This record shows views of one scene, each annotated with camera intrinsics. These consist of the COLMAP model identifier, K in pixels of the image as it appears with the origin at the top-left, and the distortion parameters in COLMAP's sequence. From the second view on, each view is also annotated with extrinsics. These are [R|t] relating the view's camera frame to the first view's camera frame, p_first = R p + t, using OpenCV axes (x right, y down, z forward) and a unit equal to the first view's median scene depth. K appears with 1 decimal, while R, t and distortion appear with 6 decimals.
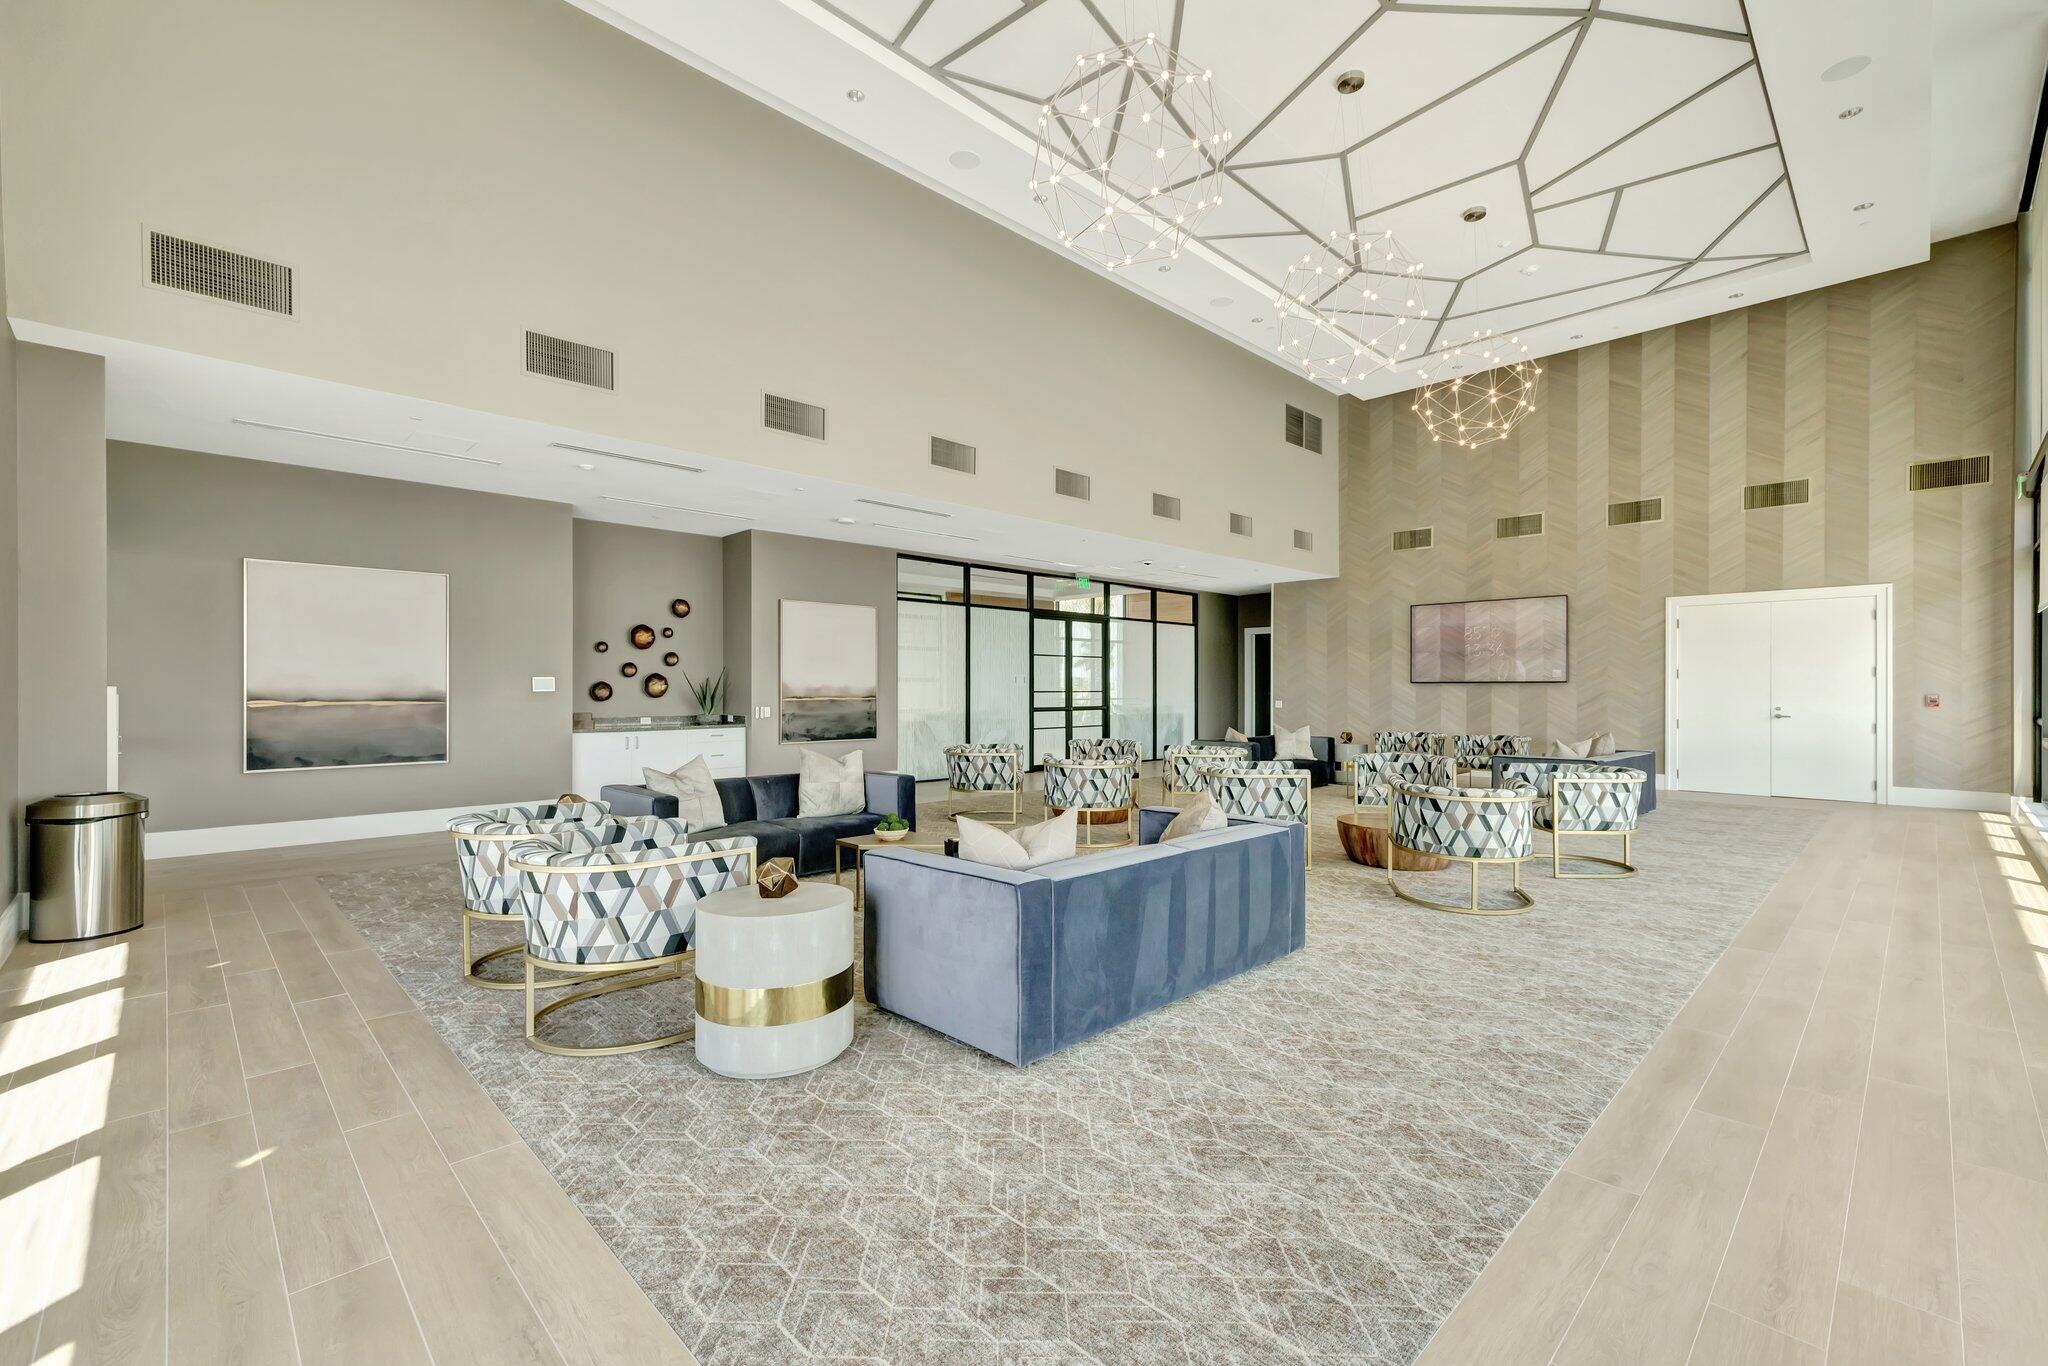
lens RADIAL K [[880.0, 0, 1014.8], [0, 880.0, 685.2], [0, 0, 1]] dist [0.002040, 0.000949]
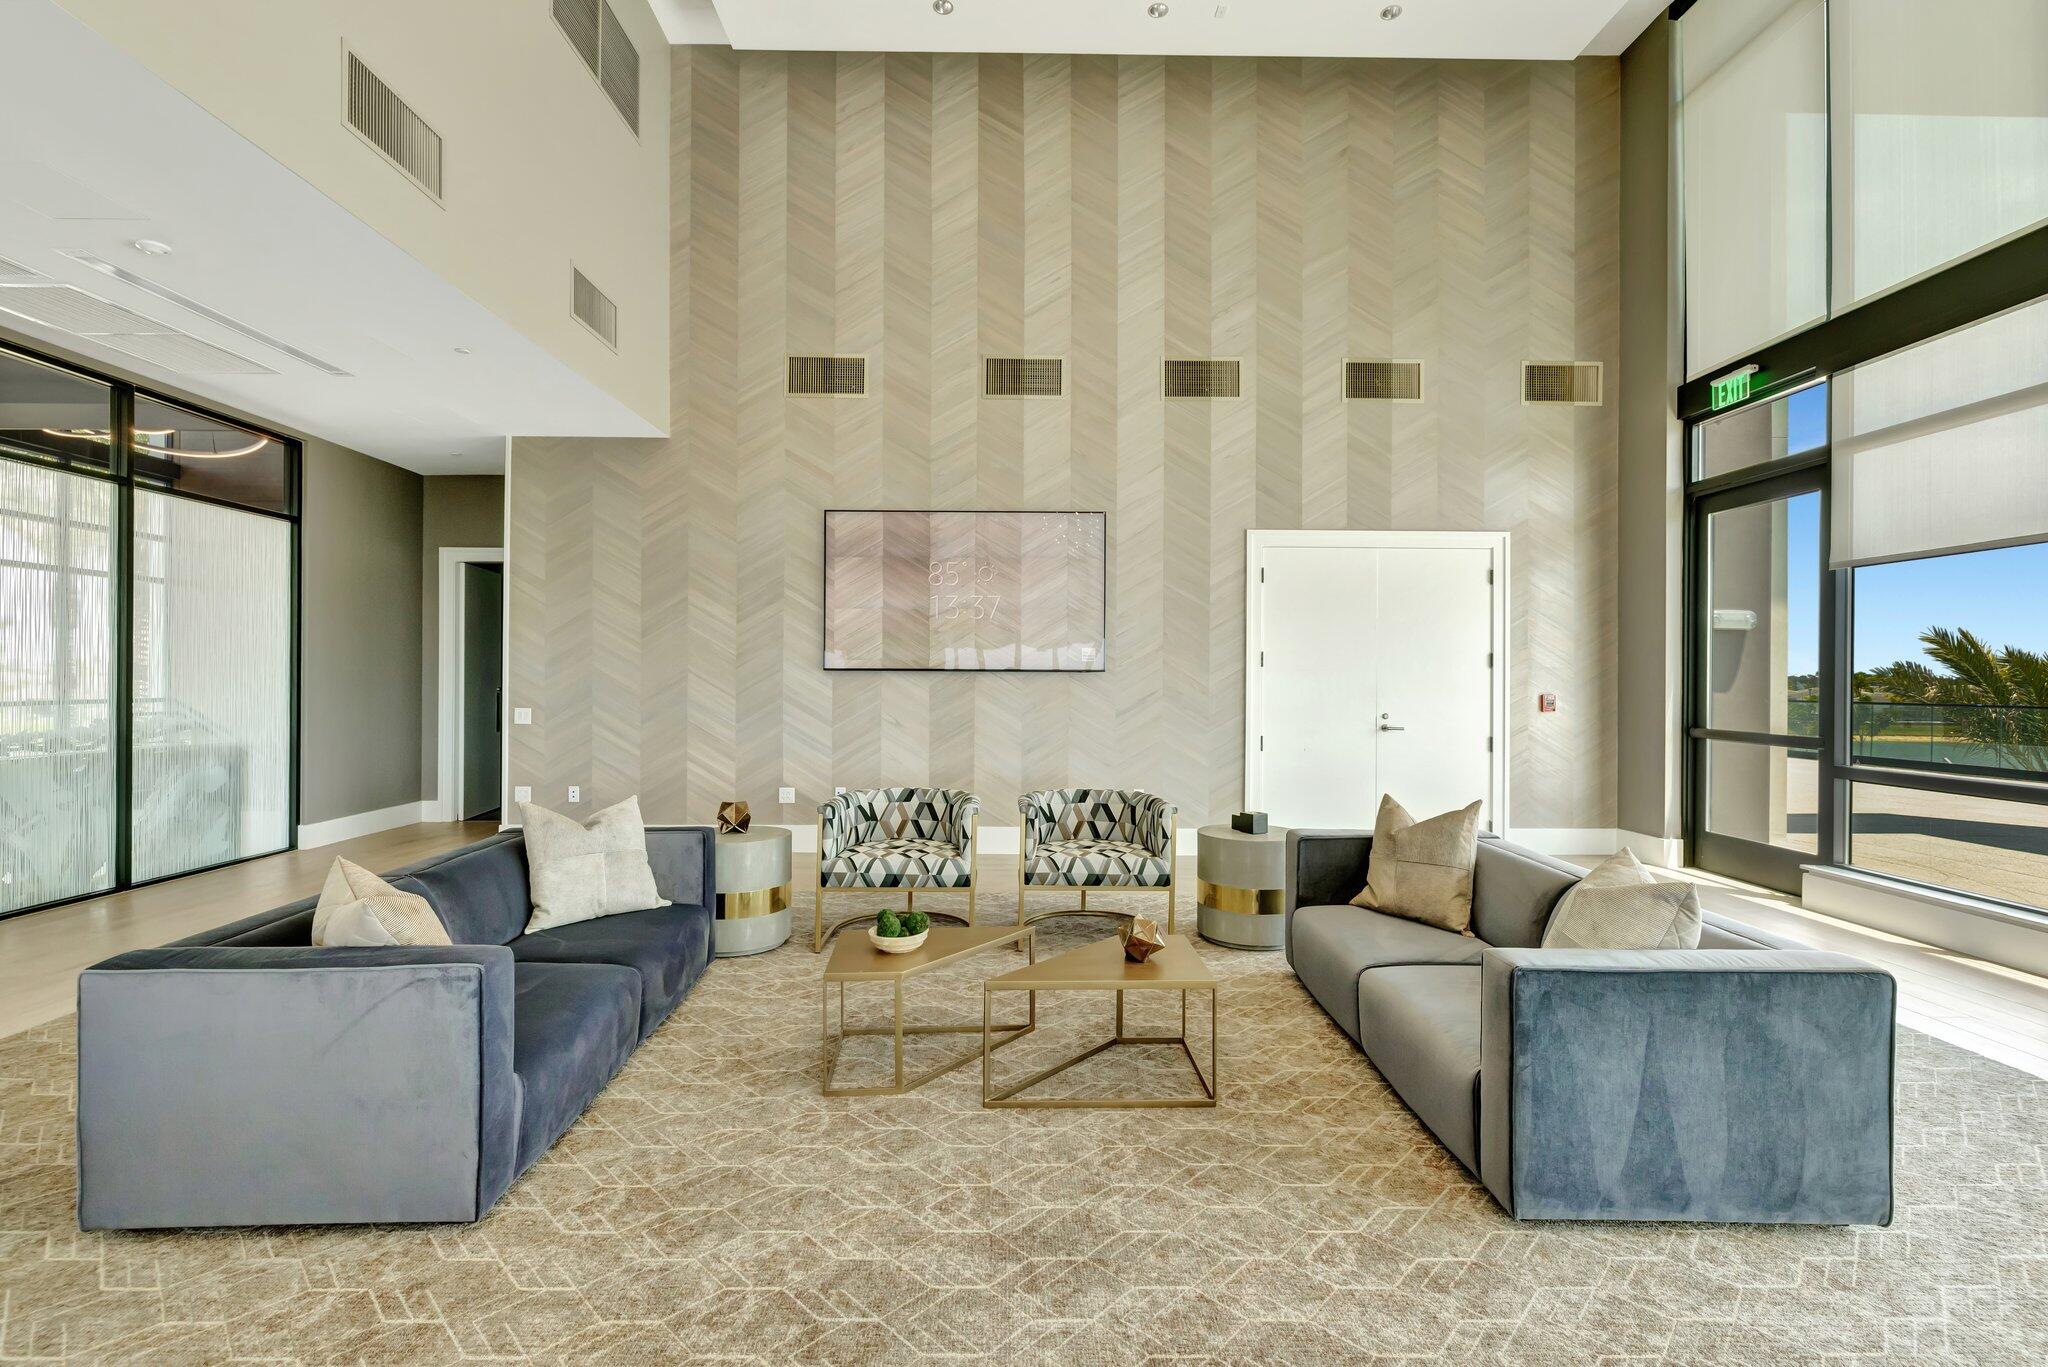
lens RADIAL K [[880.0, 0, 1014.8], [0, 880.0, 685.7], [0, 0, 1]] dist [0.002040, 0.000949]
pose [[0.689575, -0.001261, 0.724213, 0.181121], [-0.008710, 0.999912, 0.010035, 0.000438], [-0.724162, -0.013228, 0.689503, 0.625004]]
